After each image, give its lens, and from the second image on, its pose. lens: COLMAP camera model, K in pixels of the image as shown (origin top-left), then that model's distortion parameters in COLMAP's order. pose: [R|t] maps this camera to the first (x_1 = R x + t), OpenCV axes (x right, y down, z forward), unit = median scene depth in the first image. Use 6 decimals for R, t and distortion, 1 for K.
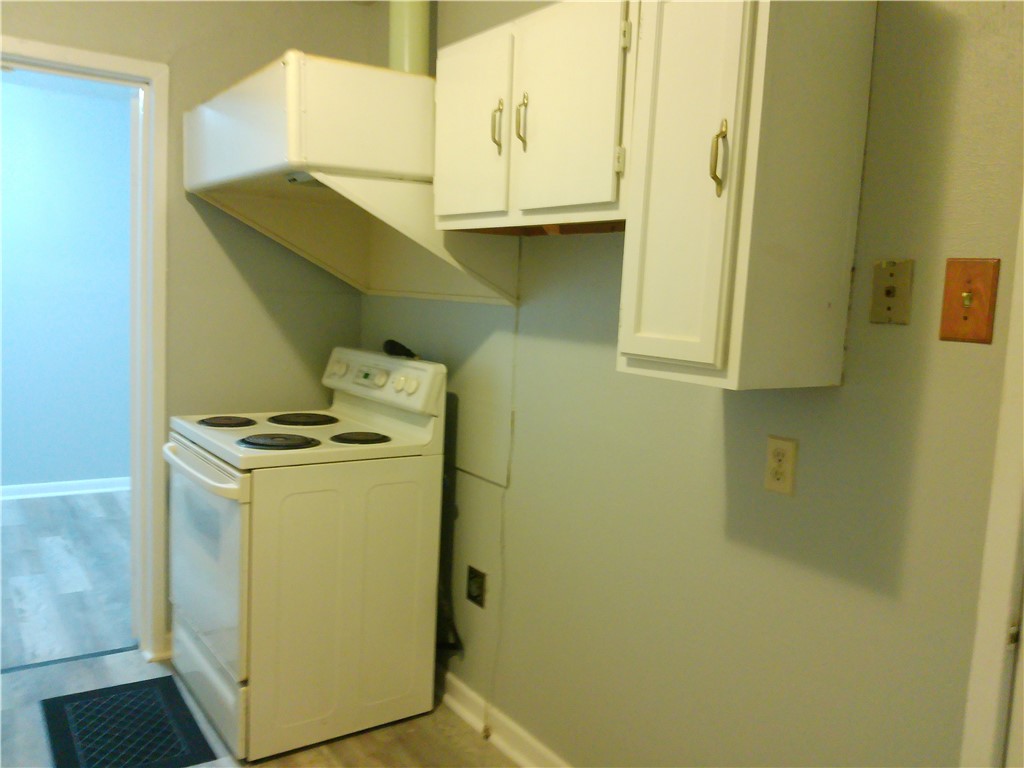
lens RADIAL K [[836.5, 0, 512.0], [0, 836.5, 384.0], [0, 0, 1]] dist [0.113592, -0.232622]
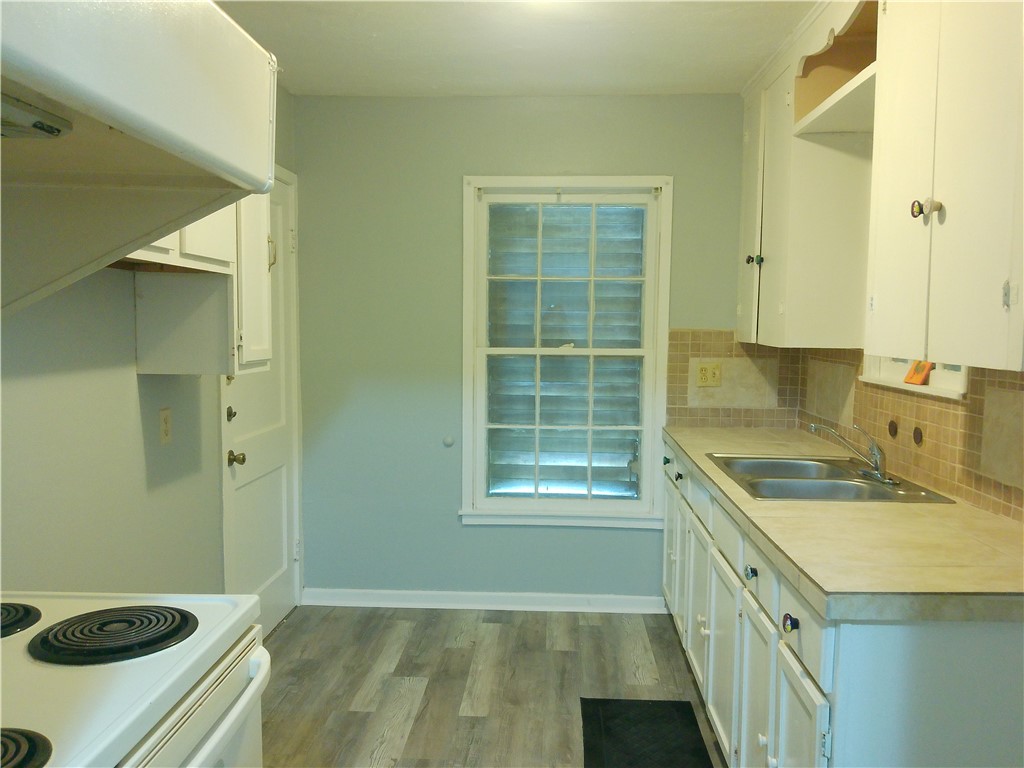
lens RADIAL K [[836.5, 0, 512.0], [0, 836.5, 384.0], [0, 0, 1]] dist [0.113592, -0.232622]
pose [[-0.780127, -0.103963, 0.616923, -1.164108], [0.021425, 0.981078, 0.192423, -0.273839], [-0.625254, 0.163331, -0.763138, 1.791501]]
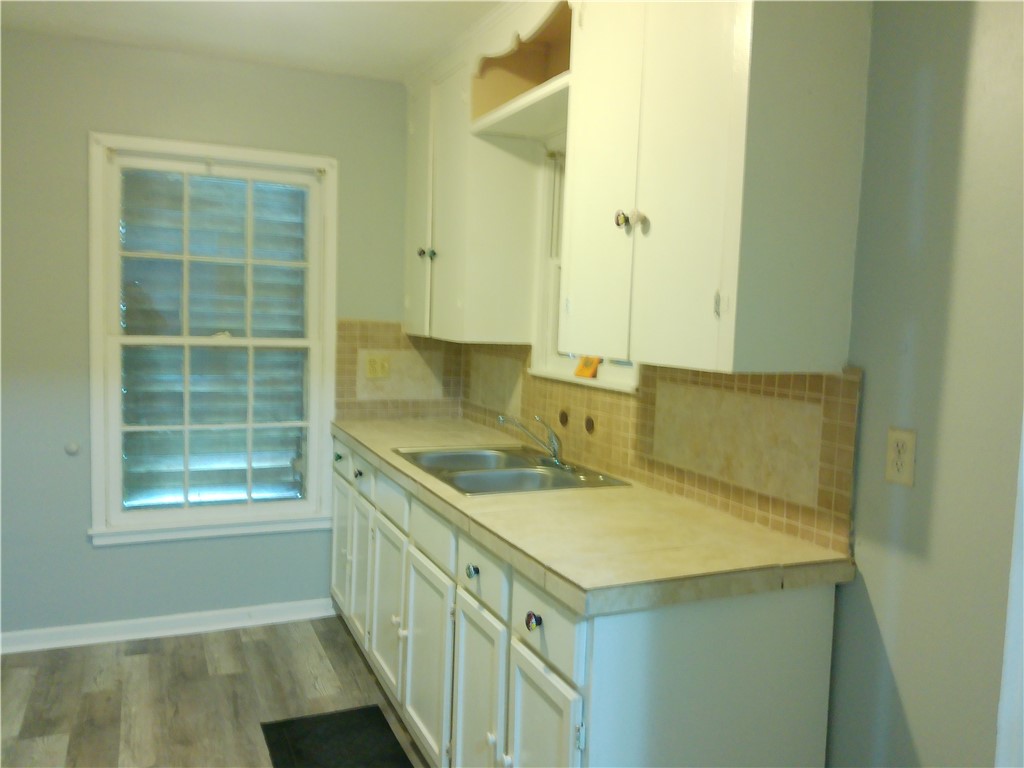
lens RADIAL K [[836.5, 0, 512.0], [0, 836.5, 384.0], [0, 0, 1]] dist [0.113592, -0.232622]
pose [[-0.975236, -0.100188, 0.197175, -1.034337], [-0.059360, 0.977373, 0.203023, -0.277016], [-0.213054, 0.186291, -0.959116, 1.790587]]
